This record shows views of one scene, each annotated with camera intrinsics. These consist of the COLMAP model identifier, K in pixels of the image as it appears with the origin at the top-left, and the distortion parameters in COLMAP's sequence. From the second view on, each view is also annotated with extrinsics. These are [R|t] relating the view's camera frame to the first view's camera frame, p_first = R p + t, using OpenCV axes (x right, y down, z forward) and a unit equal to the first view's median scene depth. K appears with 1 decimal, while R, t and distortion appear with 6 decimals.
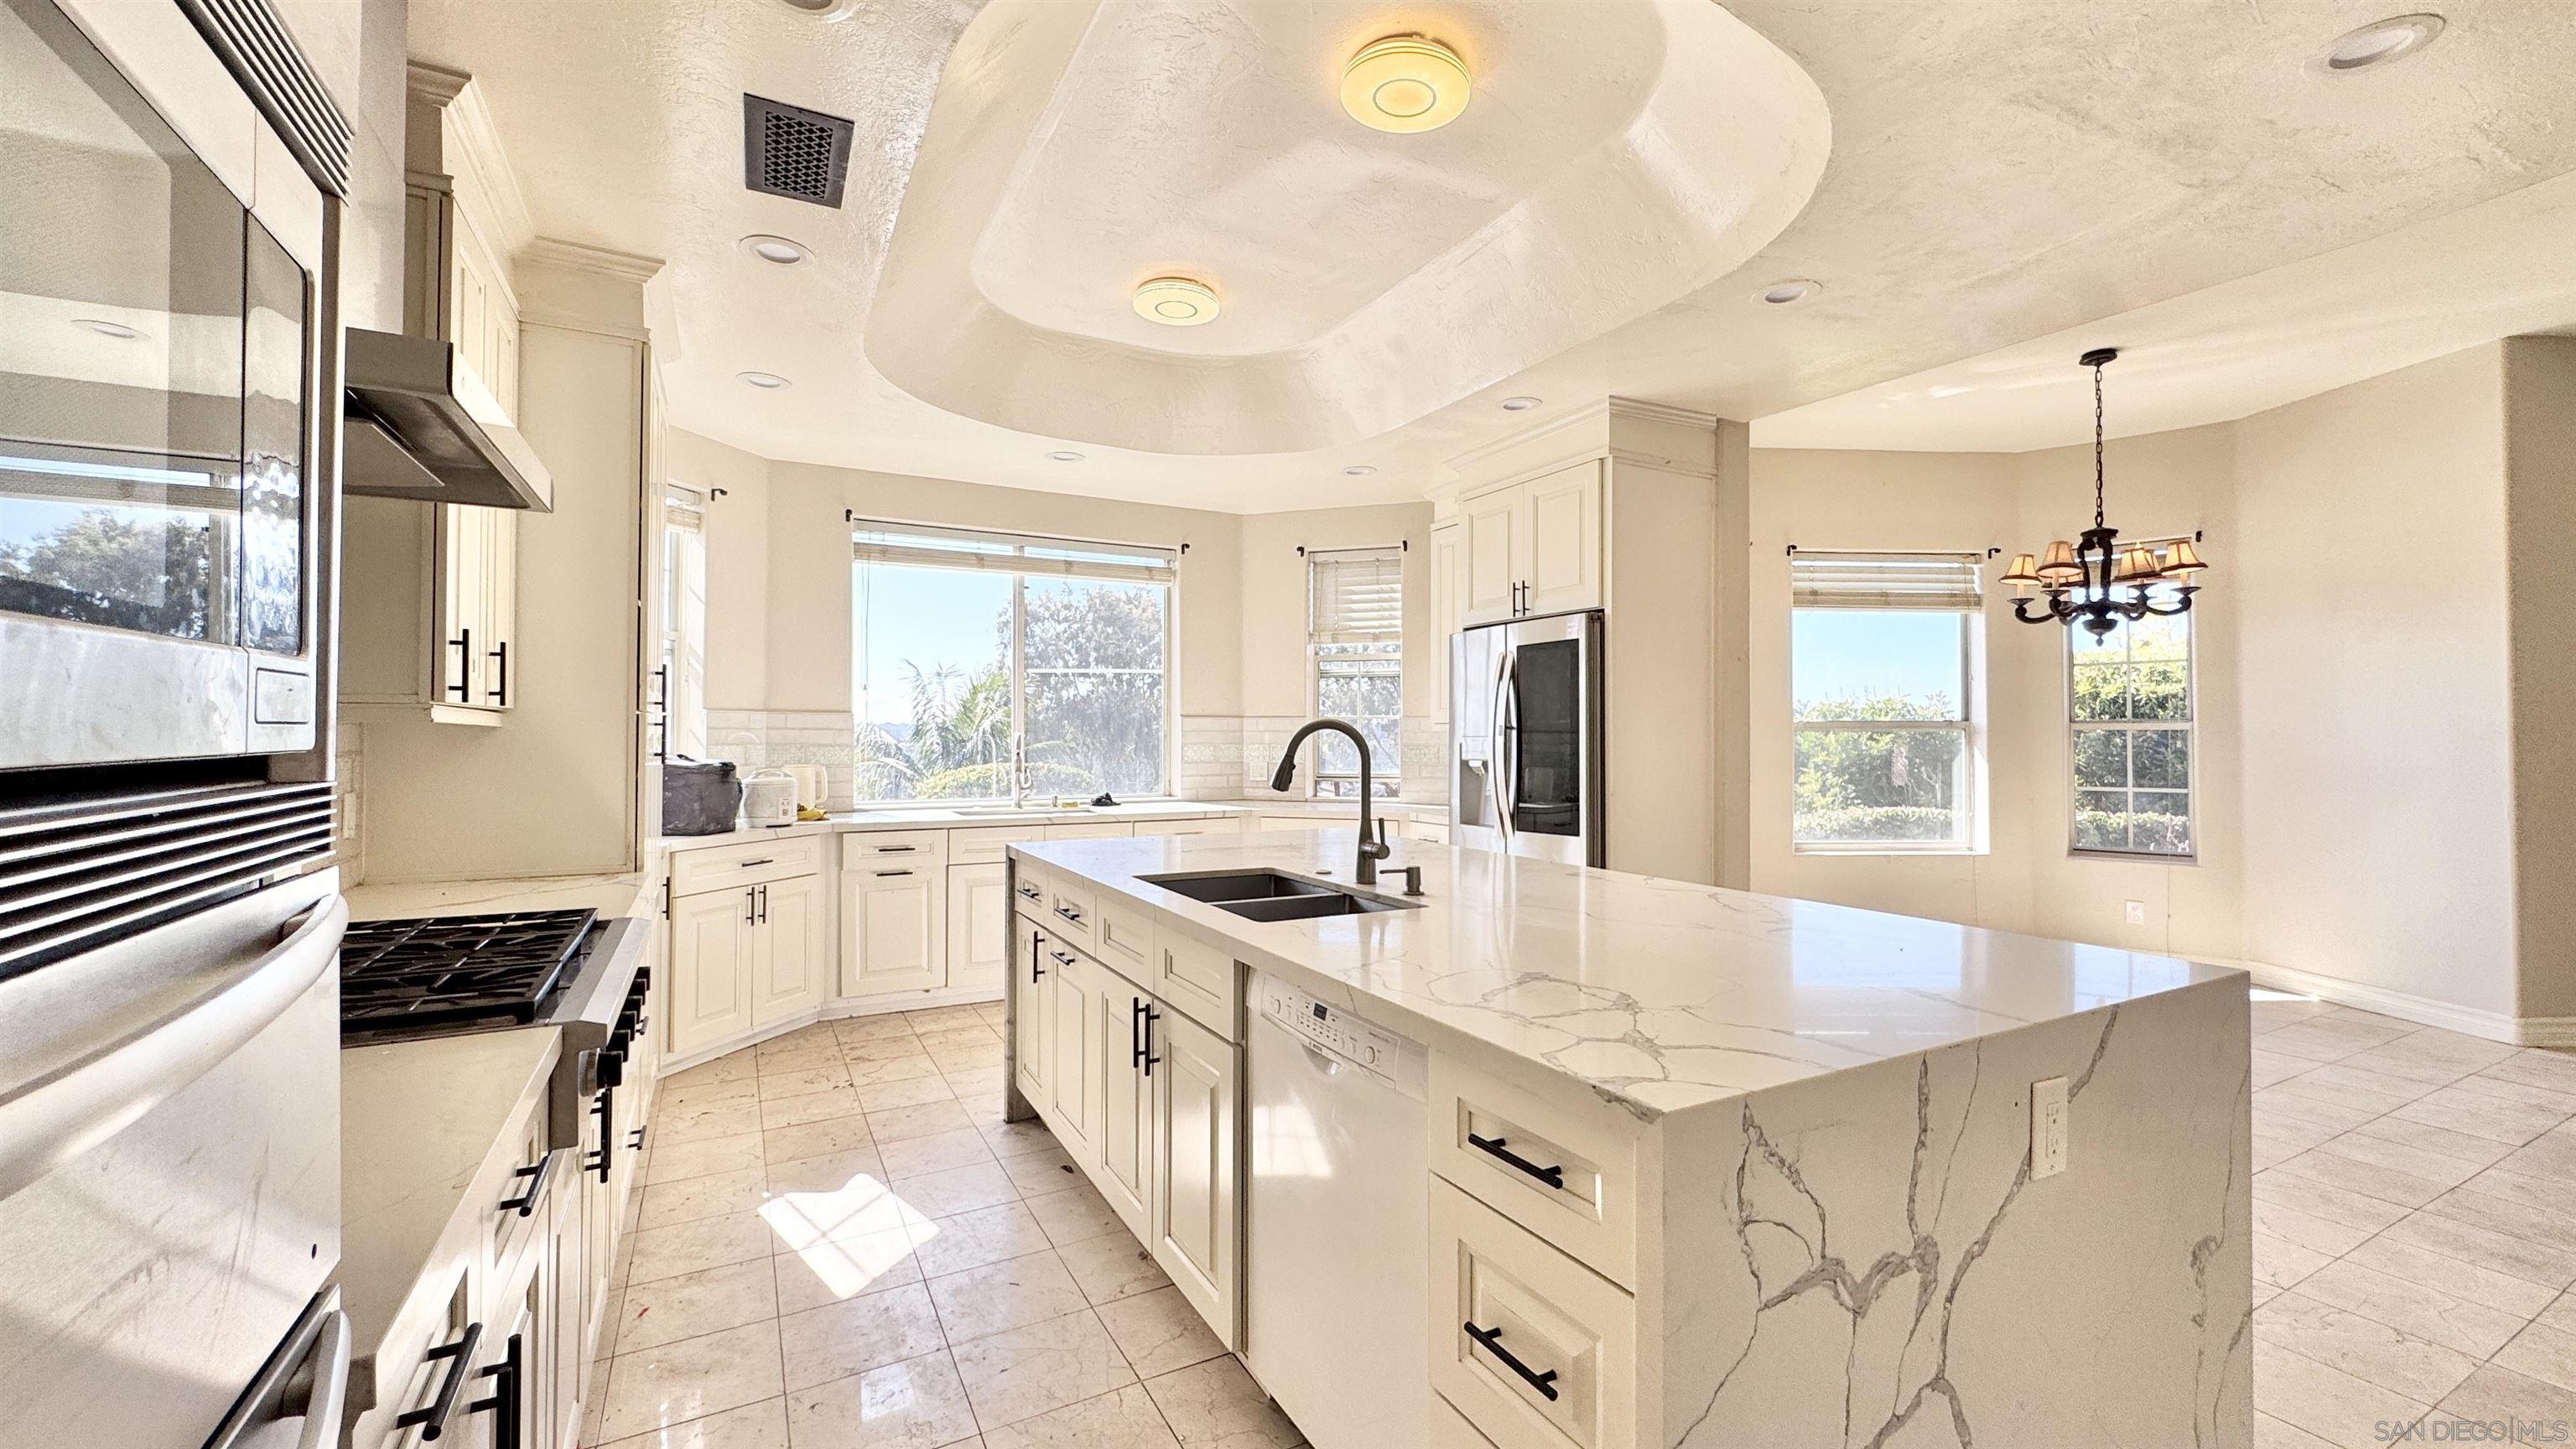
lens RADIAL K [[1030.1, 0, 1288.0], [0, 1030.1, 724.5], [0, 0, 1]] dist [-0.000332, -0.000028]
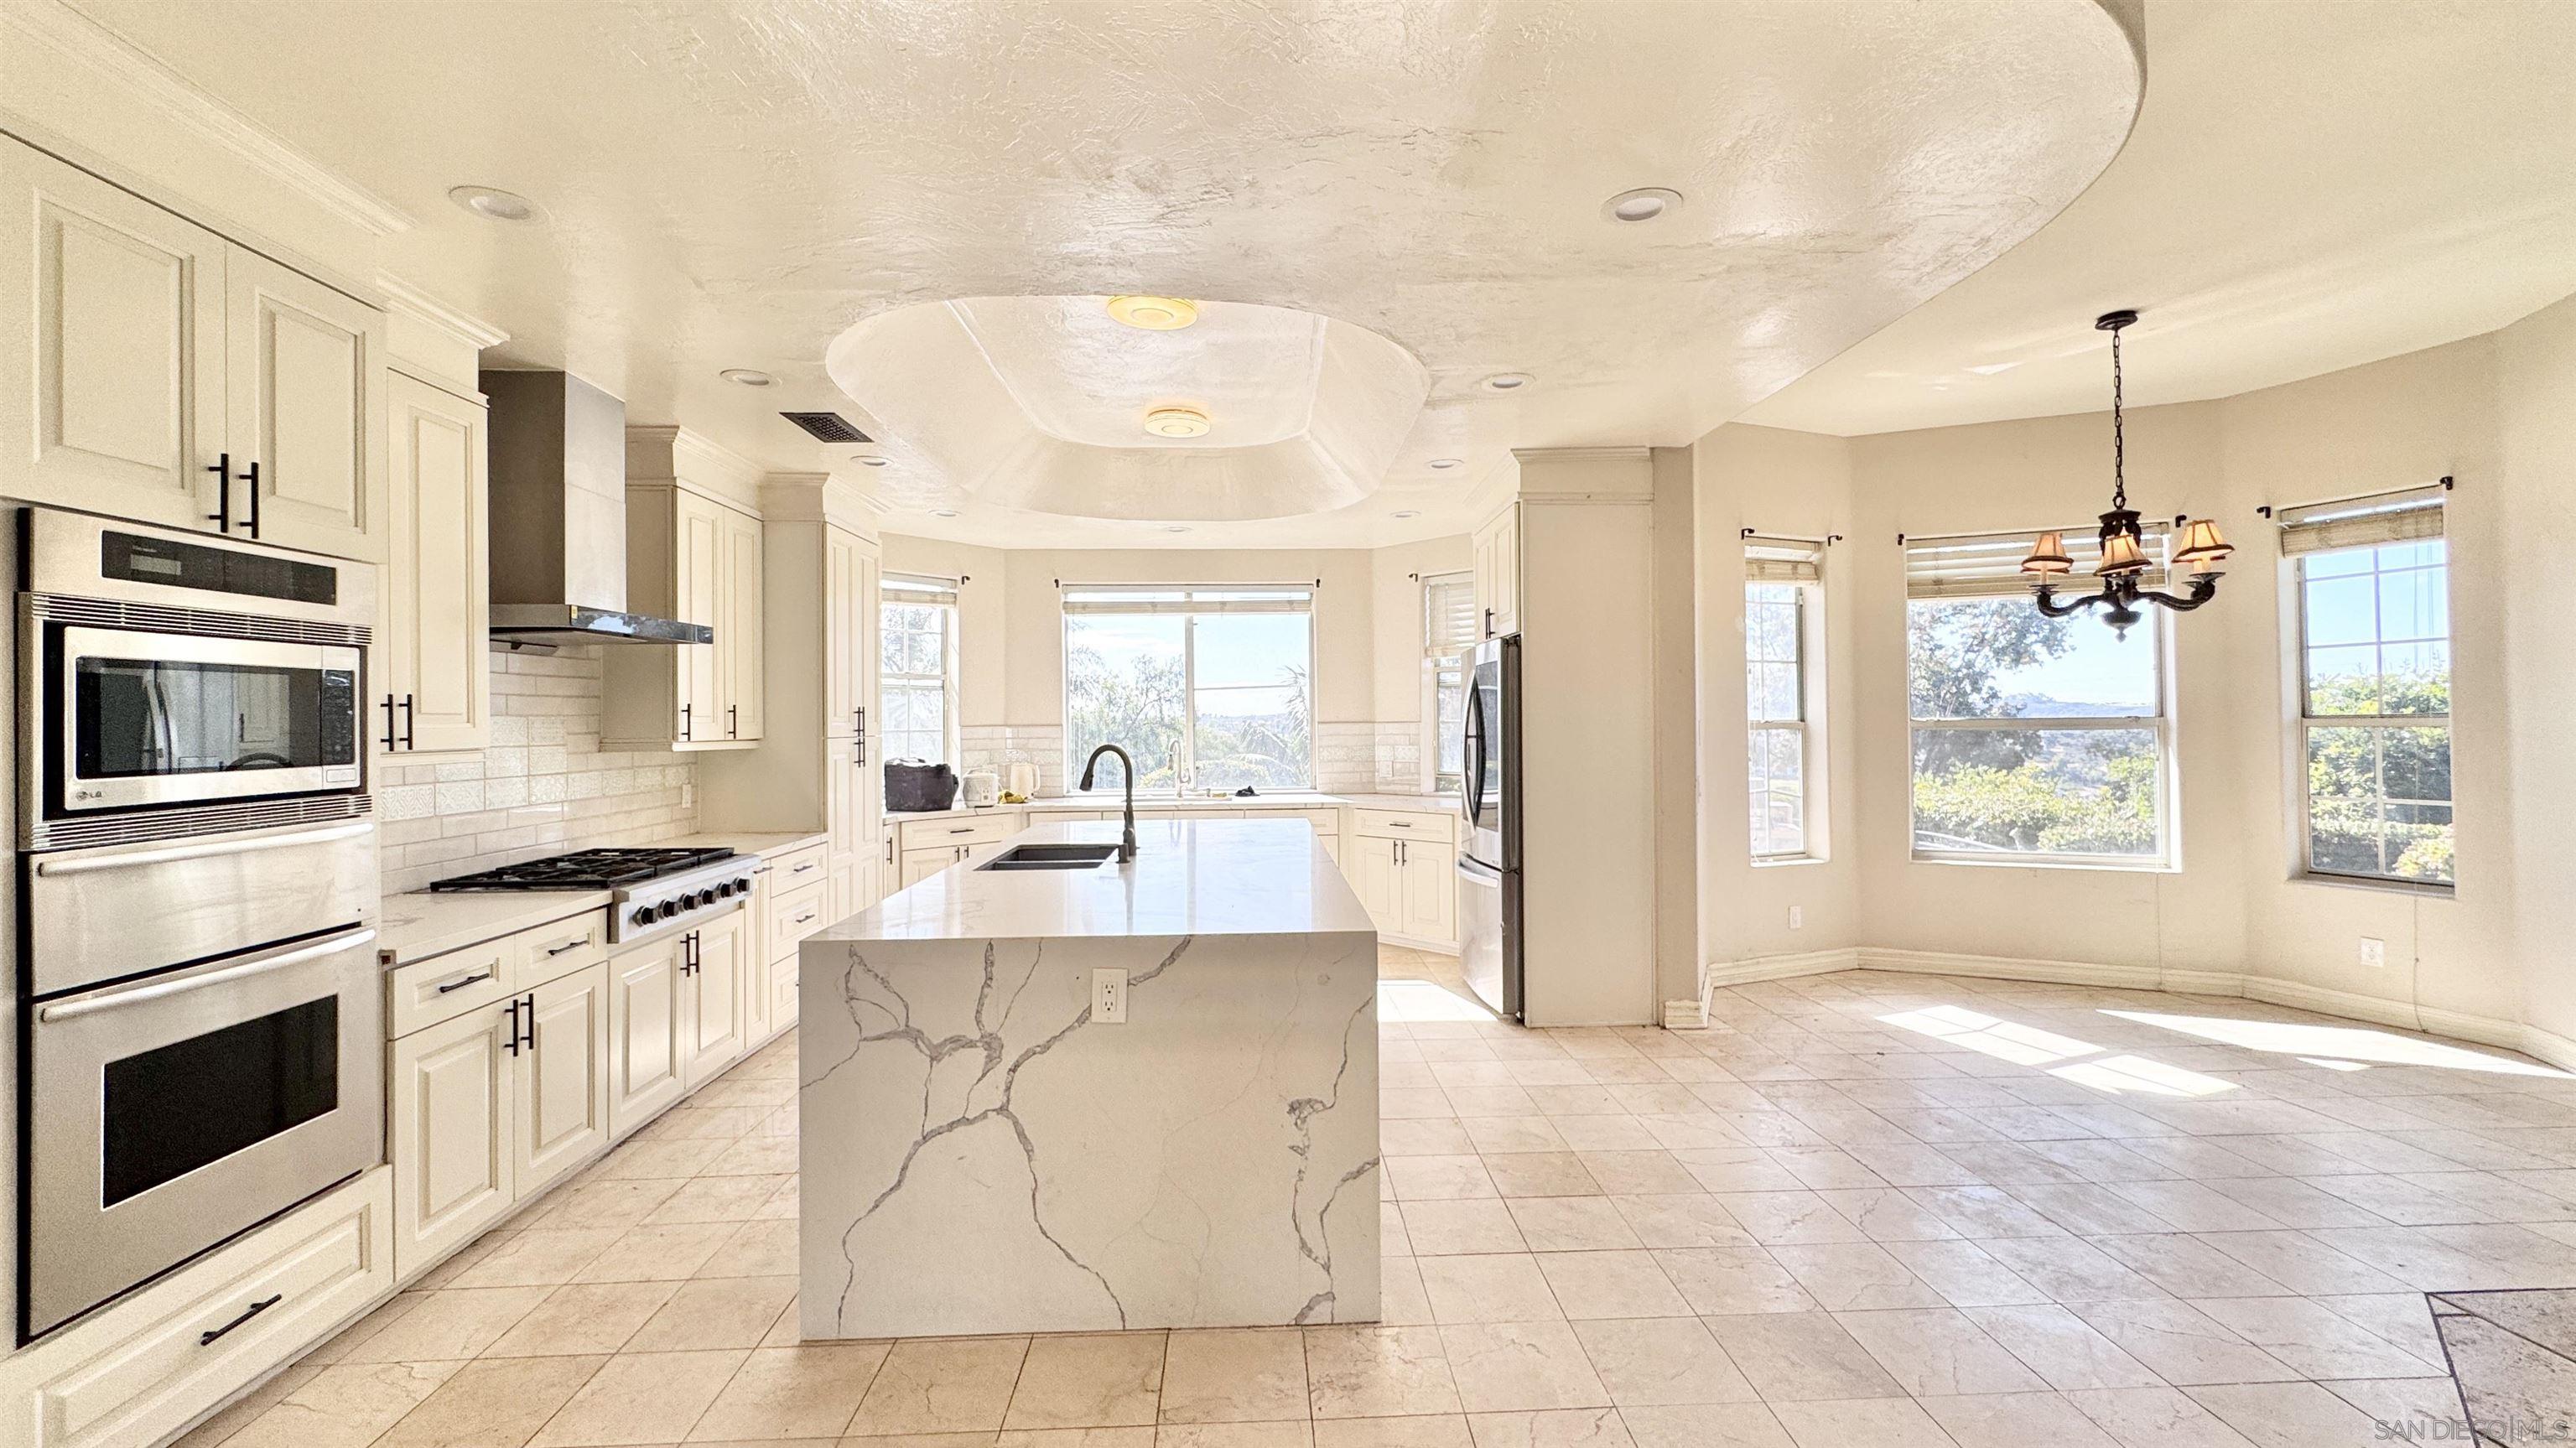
lens RADIAL K [[1039.5, 0, 1293.6], [0, 1039.5, 717.6], [0, 0, 1]] dist [-0.001538, -0.000271]
pose [[0.897947, -0.013990, -0.439882, 0.544725], [0.017439, 0.999841, 0.003799, -0.025976], [0.439759, -0.011082, 0.898048, -0.136594]]
